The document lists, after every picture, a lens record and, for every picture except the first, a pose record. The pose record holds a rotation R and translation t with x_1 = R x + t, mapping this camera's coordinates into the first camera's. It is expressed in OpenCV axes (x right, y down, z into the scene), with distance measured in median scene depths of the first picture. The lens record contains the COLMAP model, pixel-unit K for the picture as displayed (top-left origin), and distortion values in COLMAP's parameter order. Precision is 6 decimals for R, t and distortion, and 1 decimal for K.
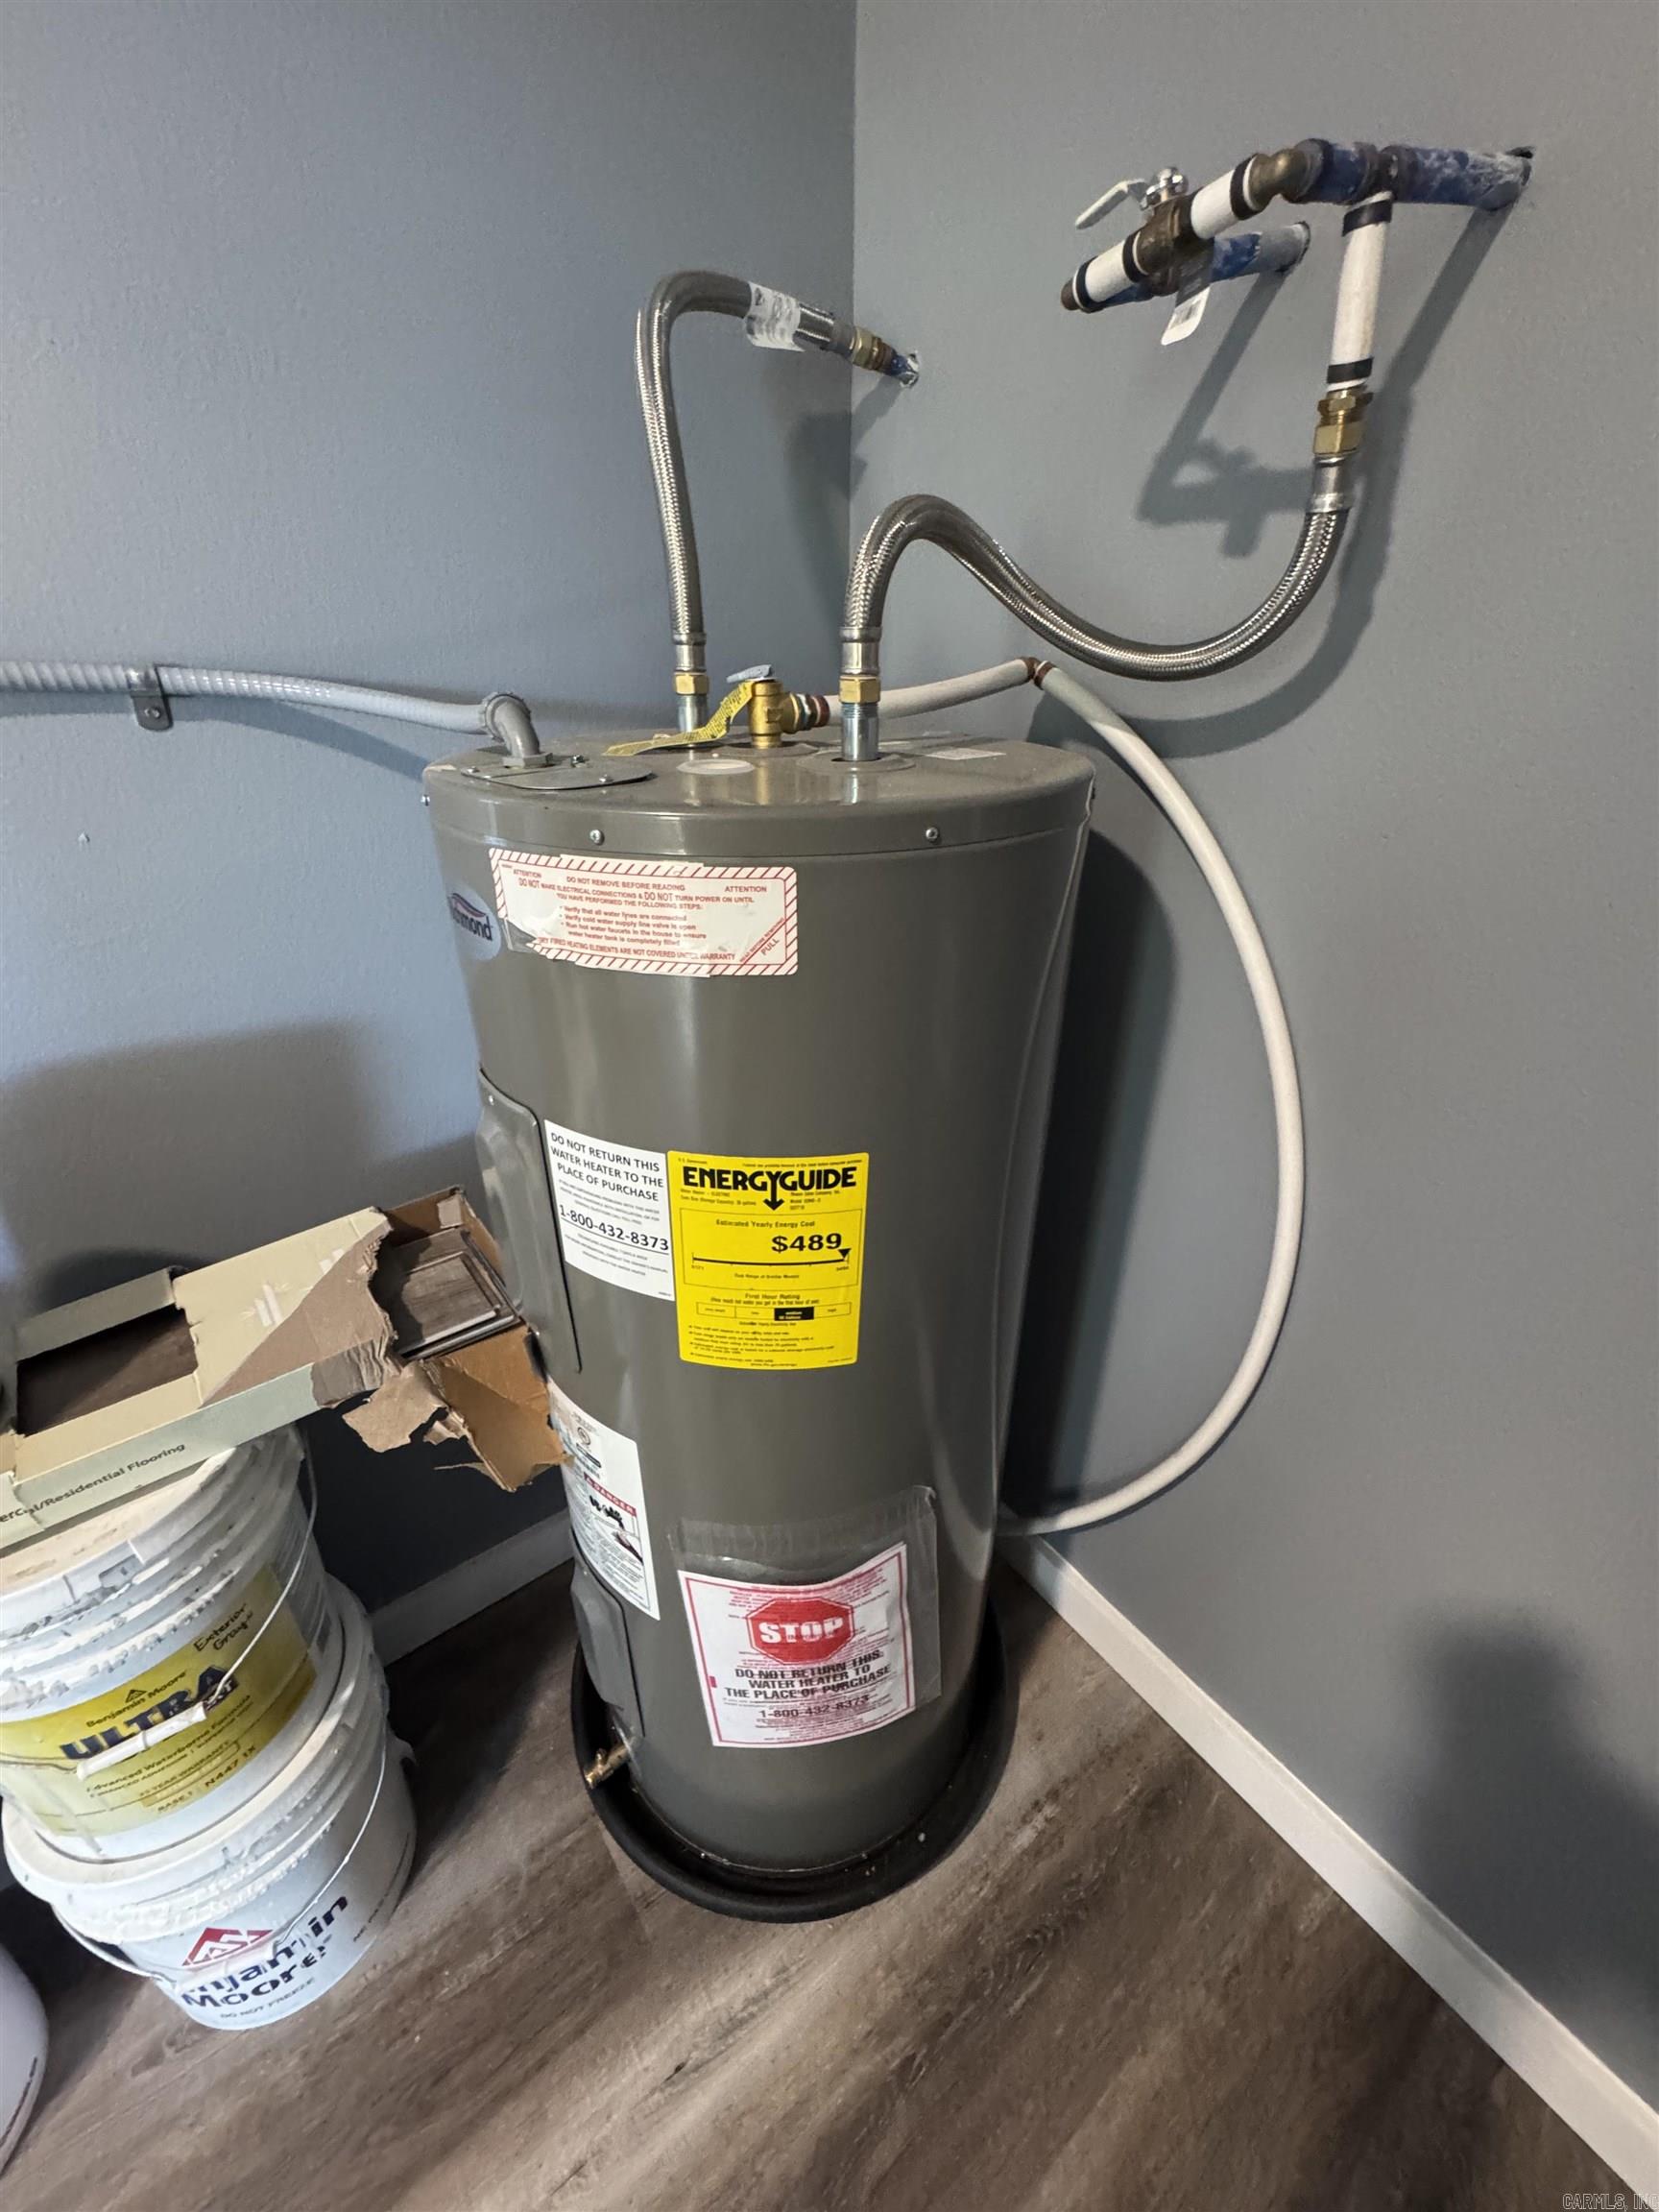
lens RADIAL K [[884.7, 0, 826.0], [0, 884.7, 1097.7], [0, 0, 1]] dist [-0.003887, 0.000692]
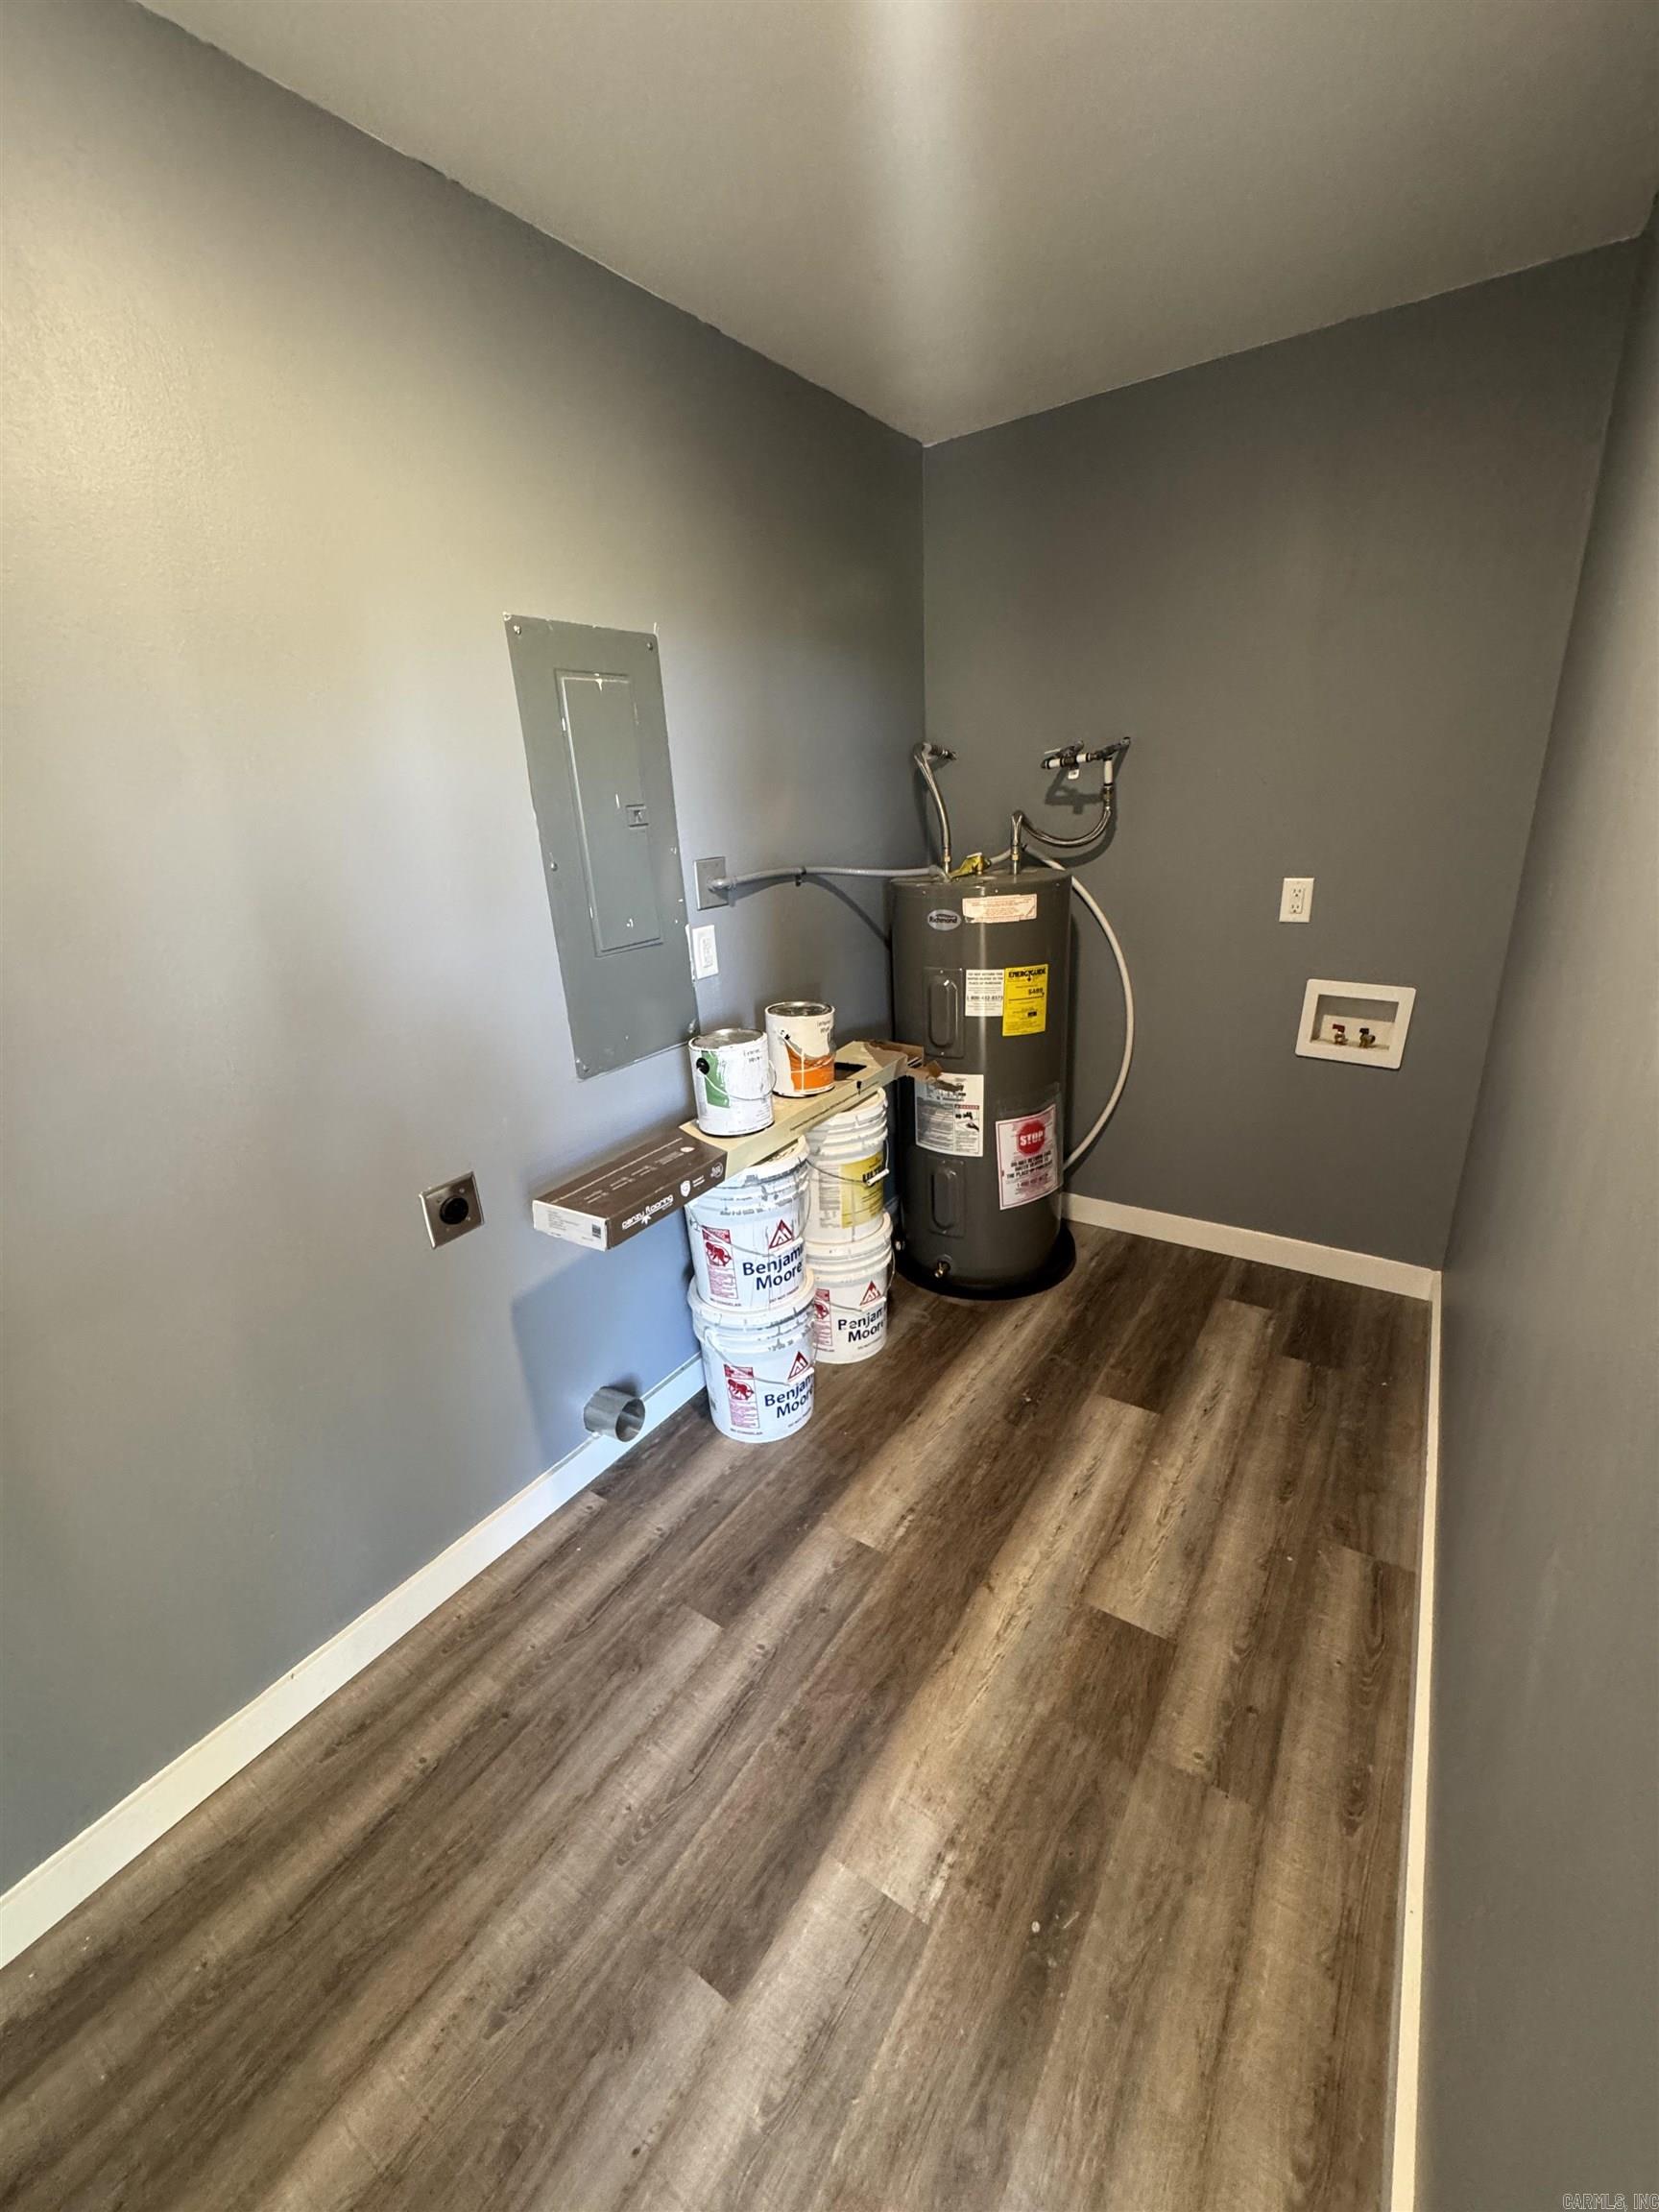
lens RADIAL K [[884.7, 0, 823.3], [0, 884.7, 1104.1], [0, 0, 1]] dist [-0.003887, 0.000692]
pose [[0.944789, -0.160413, 0.285729, -1.776248], [0.200795, 0.972505, -0.117967, 0.778570], [-0.258949, 0.168826, 0.951022, -2.017074]]
